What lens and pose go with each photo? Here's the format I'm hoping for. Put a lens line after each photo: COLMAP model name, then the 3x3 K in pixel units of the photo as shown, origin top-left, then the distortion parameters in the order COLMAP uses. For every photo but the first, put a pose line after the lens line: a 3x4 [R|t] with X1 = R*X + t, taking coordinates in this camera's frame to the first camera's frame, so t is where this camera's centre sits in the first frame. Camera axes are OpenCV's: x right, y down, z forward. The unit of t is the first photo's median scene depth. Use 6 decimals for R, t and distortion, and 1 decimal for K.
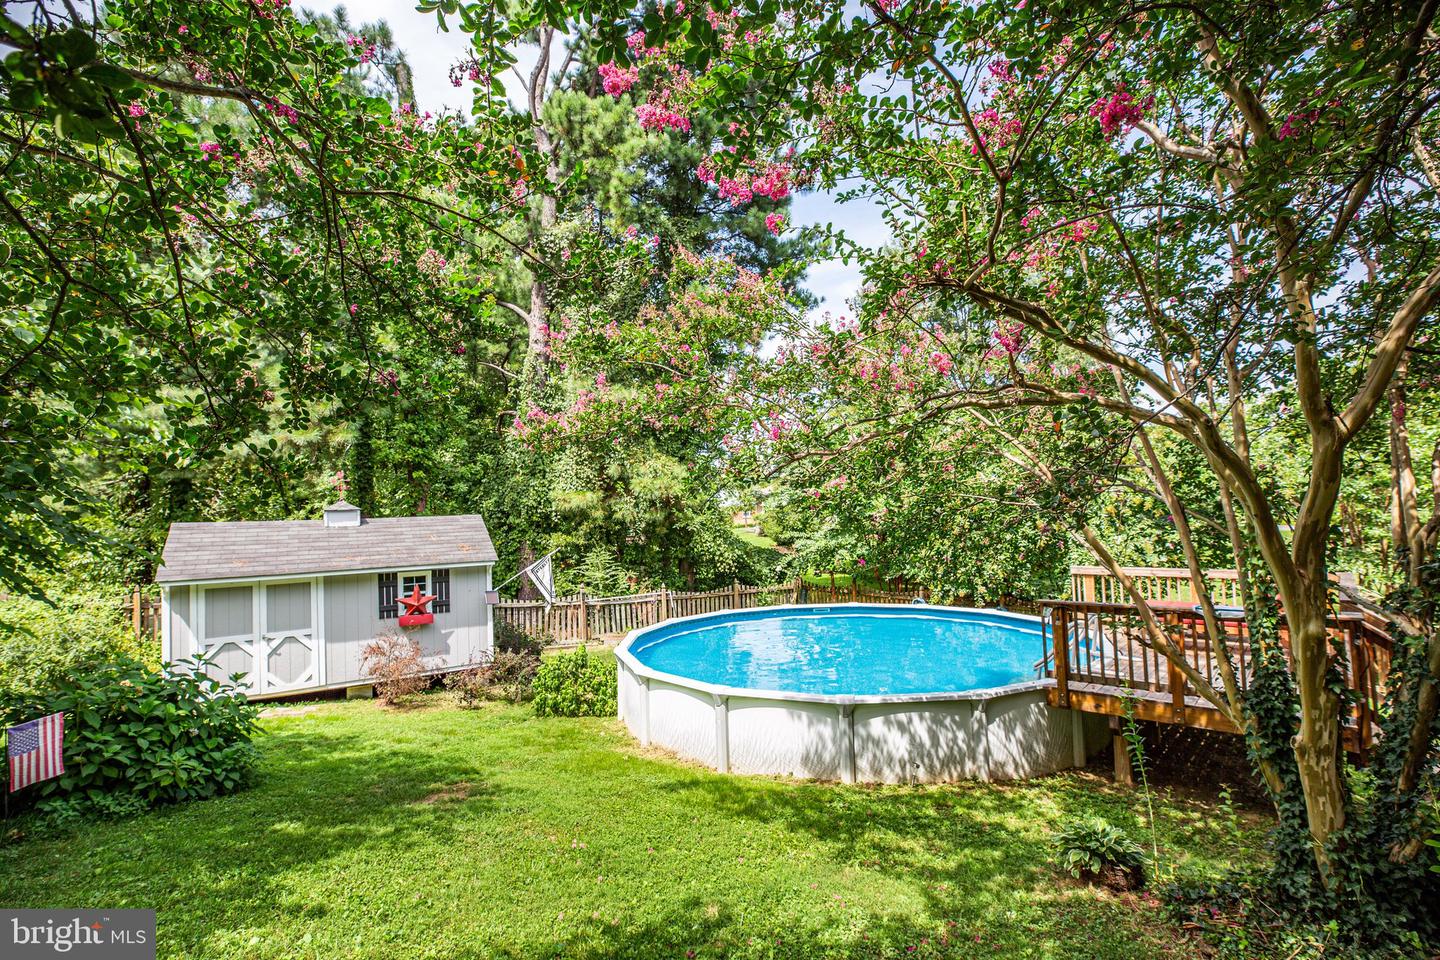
lens RADIAL K [[644.9, 0, 706.6], [0, 644.9, 481.5], [0, 0, 1]] dist [-0.028348, 0.005541]
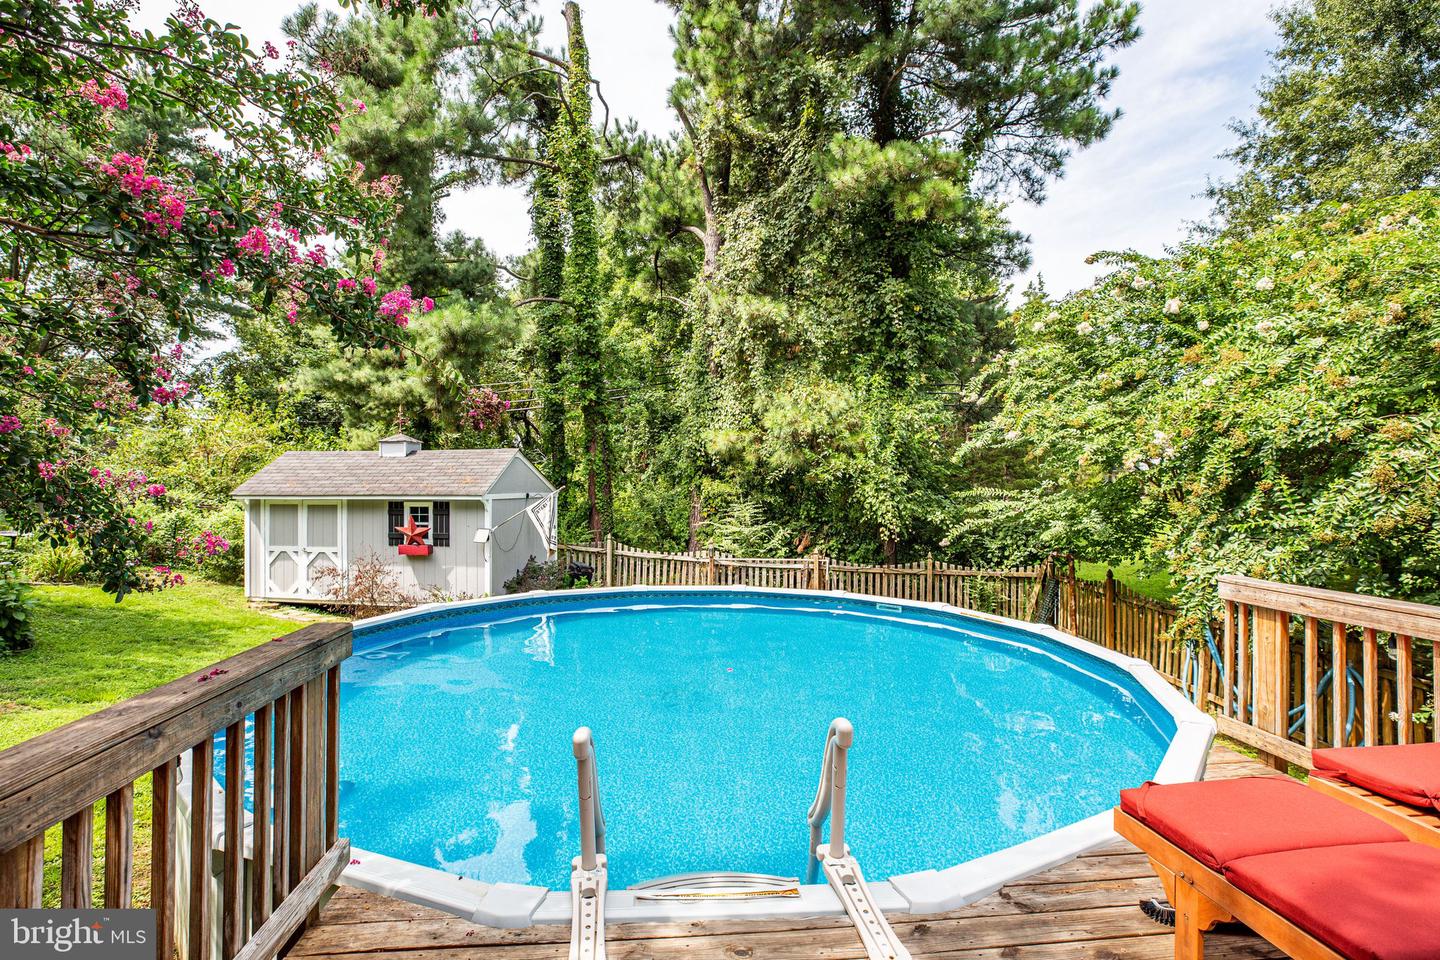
lens RADIAL K [[644.9, 0, 720.8], [0, 644.9, 478.1], [0, 0, 1]] dist [-0.028348, 0.005541]
pose [[0.778273, 0.027554, -0.627321, 0.514989], [0.003797, 0.998812, 0.048582, 0.057939], [0.627915, -0.040192, 0.777244, 0.523923]]
